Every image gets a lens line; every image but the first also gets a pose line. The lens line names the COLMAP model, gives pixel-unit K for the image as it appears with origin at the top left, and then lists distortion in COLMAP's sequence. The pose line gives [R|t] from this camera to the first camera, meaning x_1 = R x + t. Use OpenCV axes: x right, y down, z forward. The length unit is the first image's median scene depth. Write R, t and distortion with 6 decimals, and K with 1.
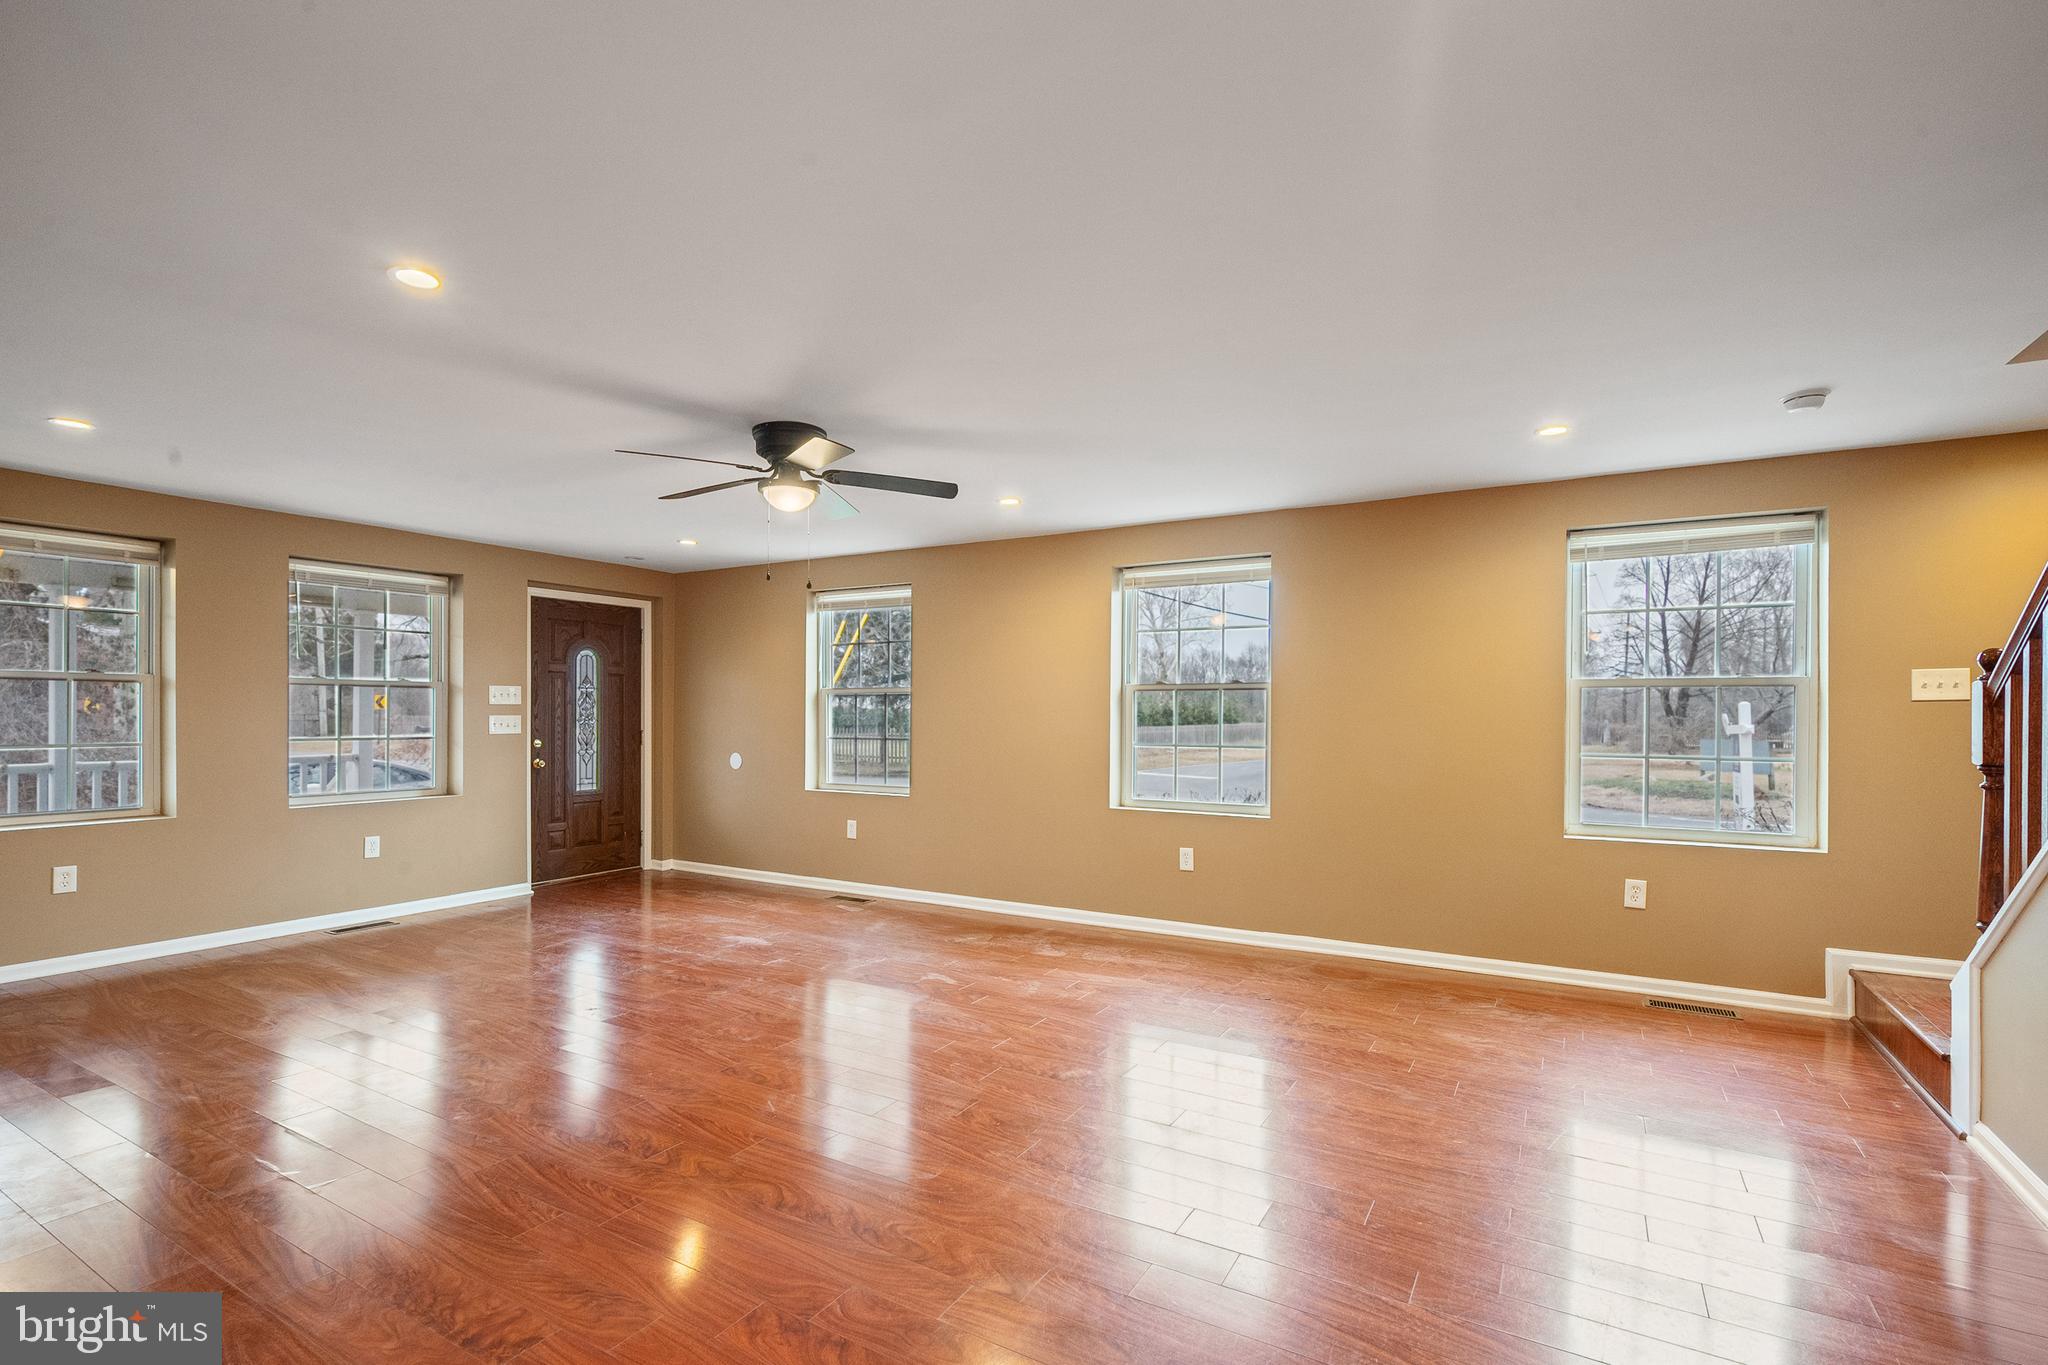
lens RADIAL K [[888.4, 0, 1112.0], [0, 888.4, 721.0], [0, 0, 1]] dist [-0.002259, 0.001666]
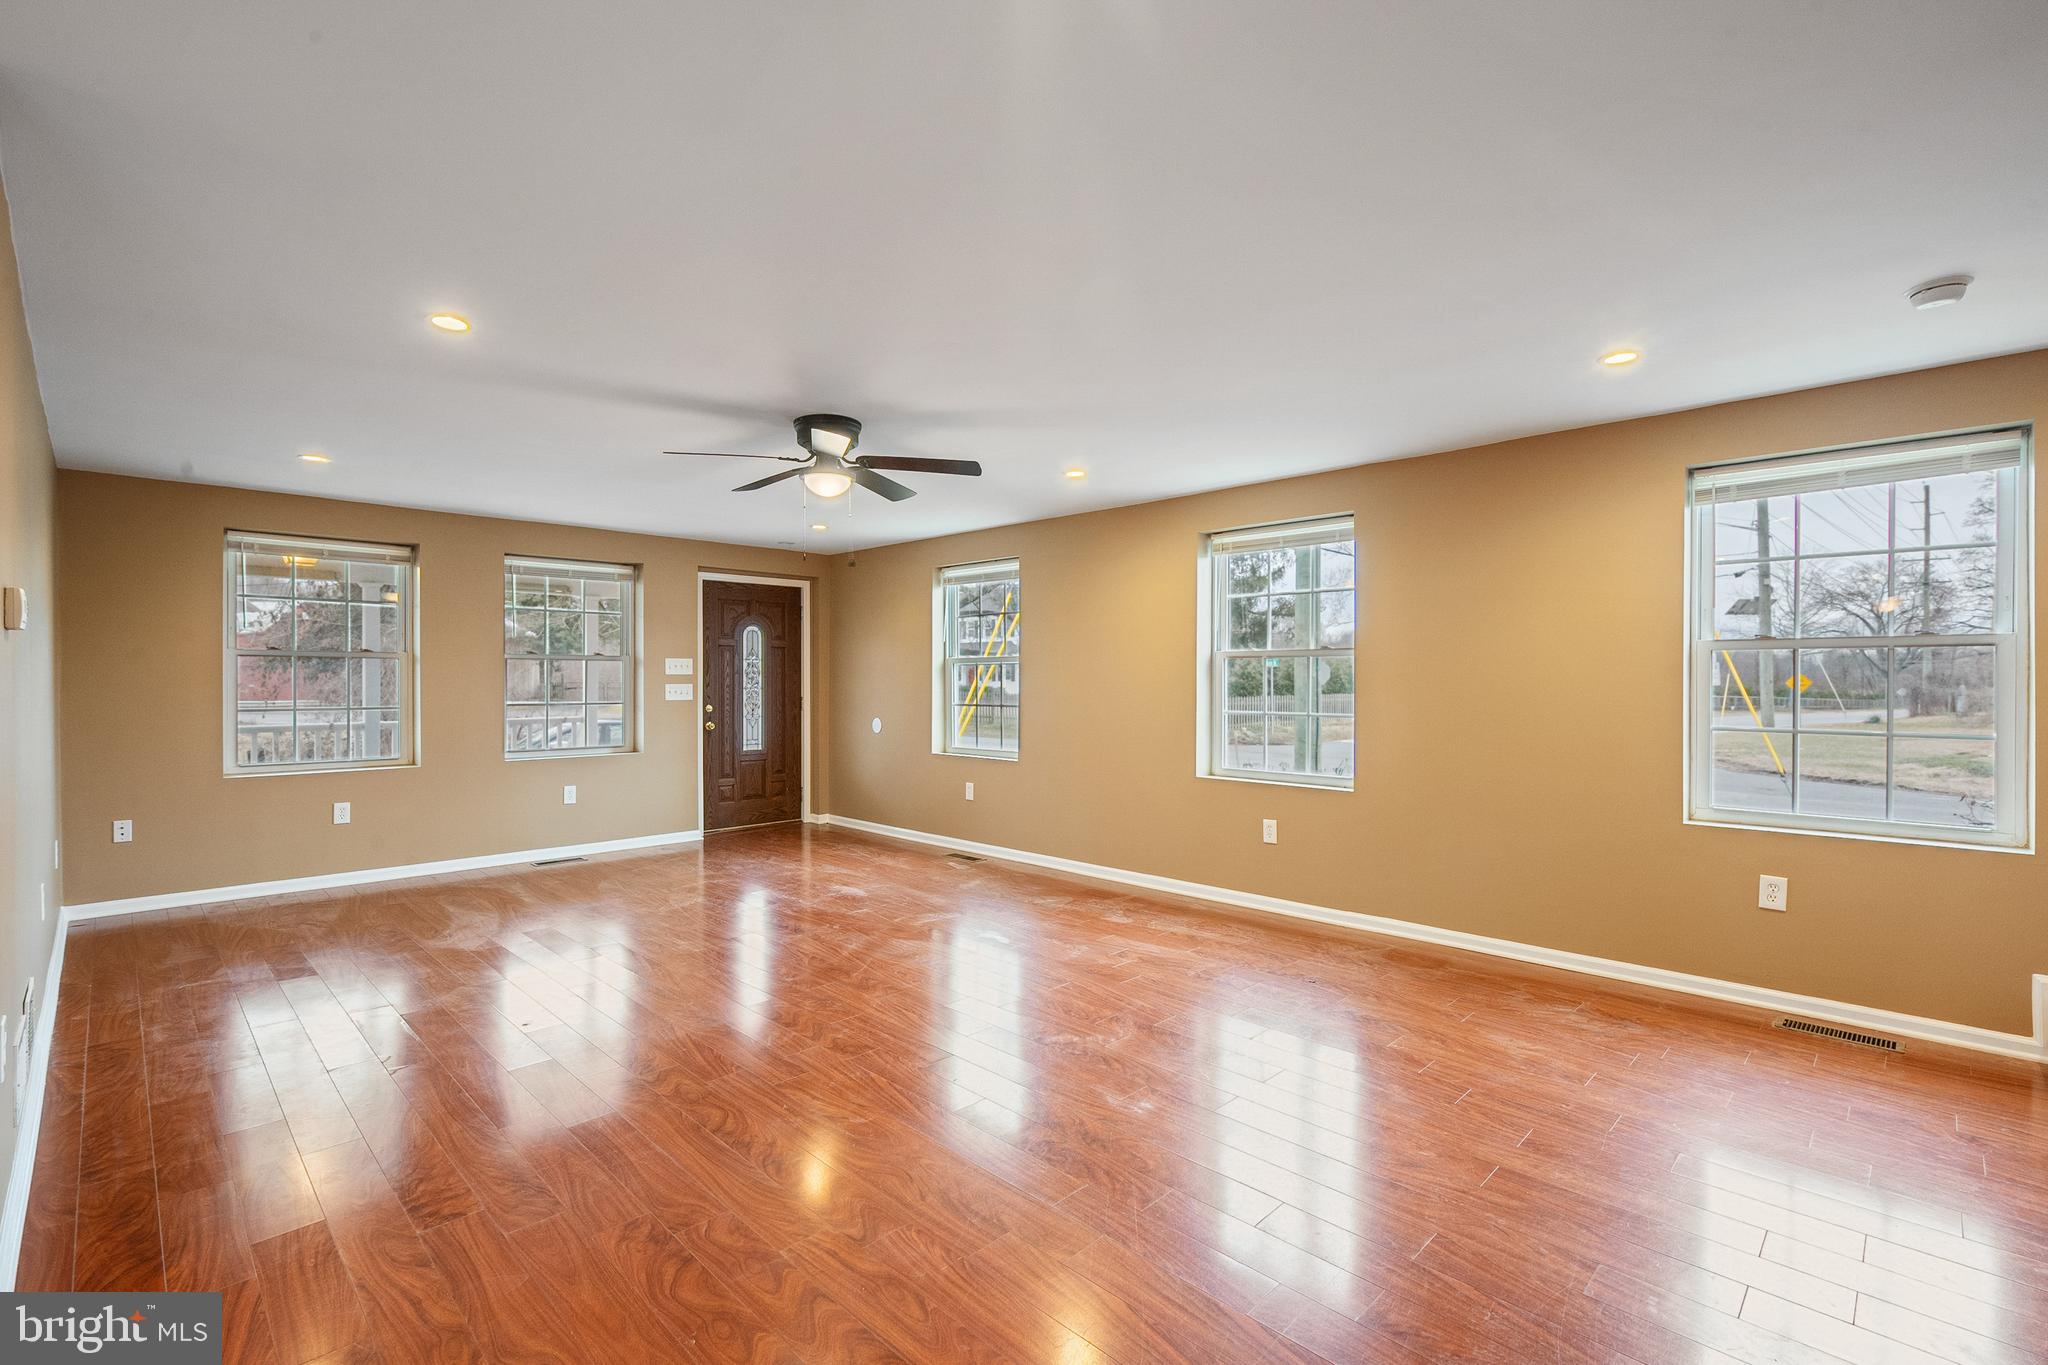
lens RADIAL K [[888.4, 0, 1120.3], [0, 888.4, 686.3], [0, 0, 1]] dist [-0.002259, 0.001666]
pose [[0.969931, -0.001074, -0.243376, 0.176889], [0.000721, 0.999999, -0.001539, -0.001338], [0.243377, 0.001317, 0.969931, 0.024195]]
